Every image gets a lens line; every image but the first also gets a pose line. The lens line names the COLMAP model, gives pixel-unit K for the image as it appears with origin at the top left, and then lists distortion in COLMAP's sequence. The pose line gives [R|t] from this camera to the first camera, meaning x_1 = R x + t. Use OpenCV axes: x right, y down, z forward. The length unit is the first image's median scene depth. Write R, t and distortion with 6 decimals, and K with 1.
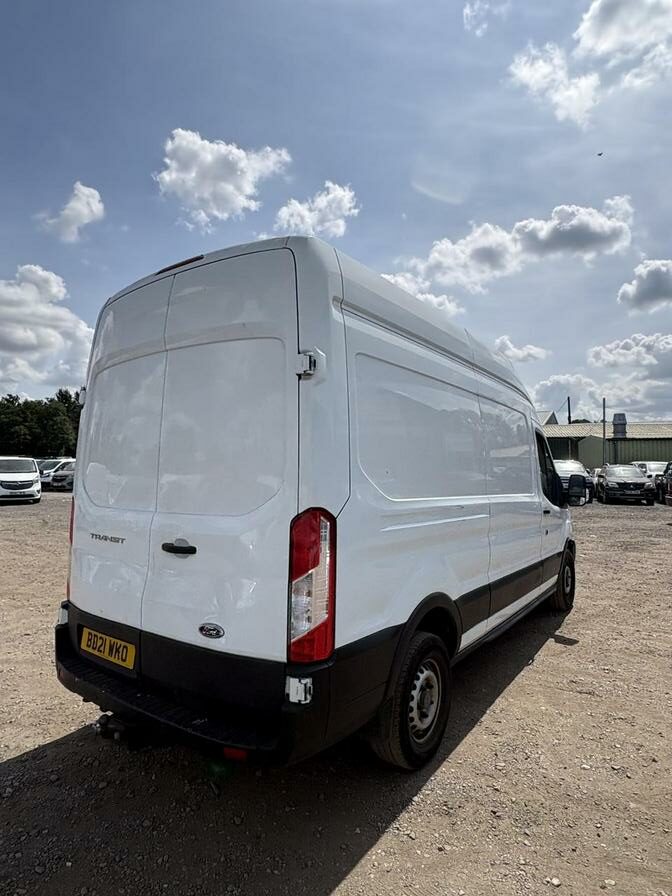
lens RADIAL K [[516.1, 0, 332.5], [0, 516.1, 444.5], [0, 0, 1]] dist [0.001539, -0.000382]
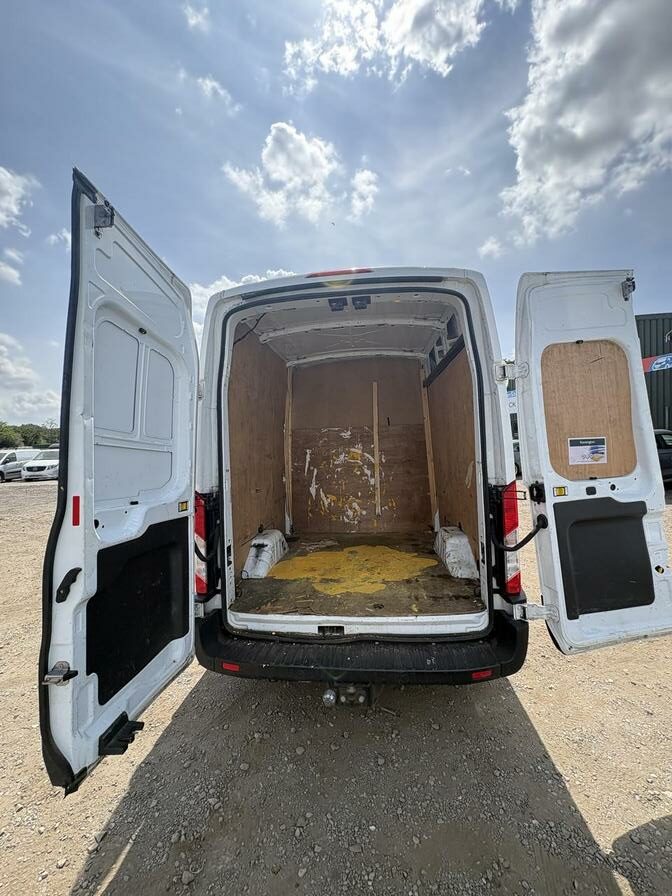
lens RADIAL K [[356.6, 0, 333.6], [0, 356.6, 450.2], [0, 0, 1]] dist [-0.001498, 0.000173]
pose [[0.868427, -0.038922, 0.494287, -0.730648], [0.014182, 0.998456, 0.053704, -0.010218], [-0.495614, -0.039628, 0.867638, 0.341777]]
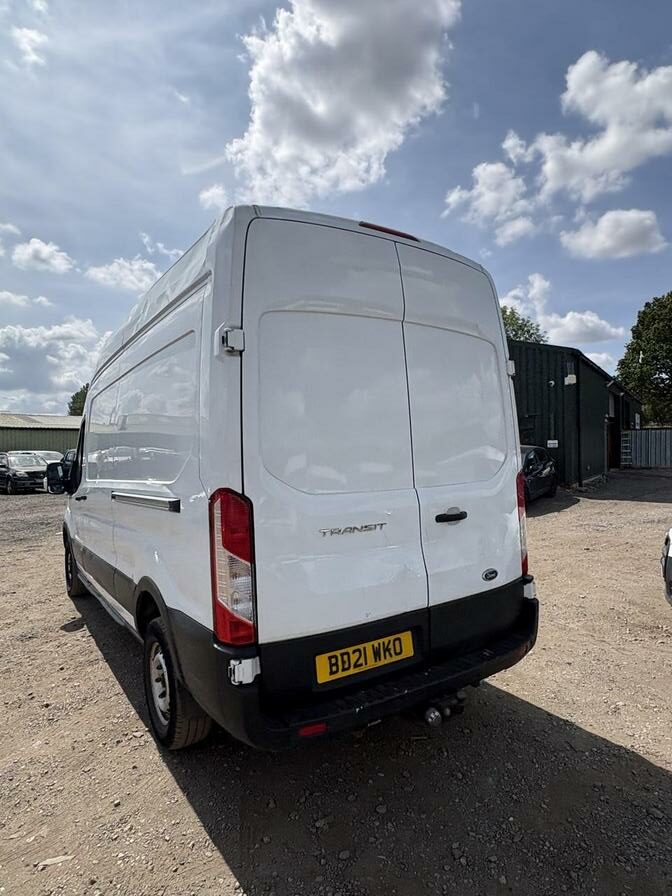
lens RADIAL K [[523.9, 0, 336.0], [0, 523.9, 448.0], [0, 0, 1]] dist [0.002607, 0.000132]
pose [[0.347680, -0.005860, 0.937595, -1.296584], [-0.016478, 0.999788, 0.012359, 0.044008], [-0.937469, -0.019747, 0.347509, 0.780154]]
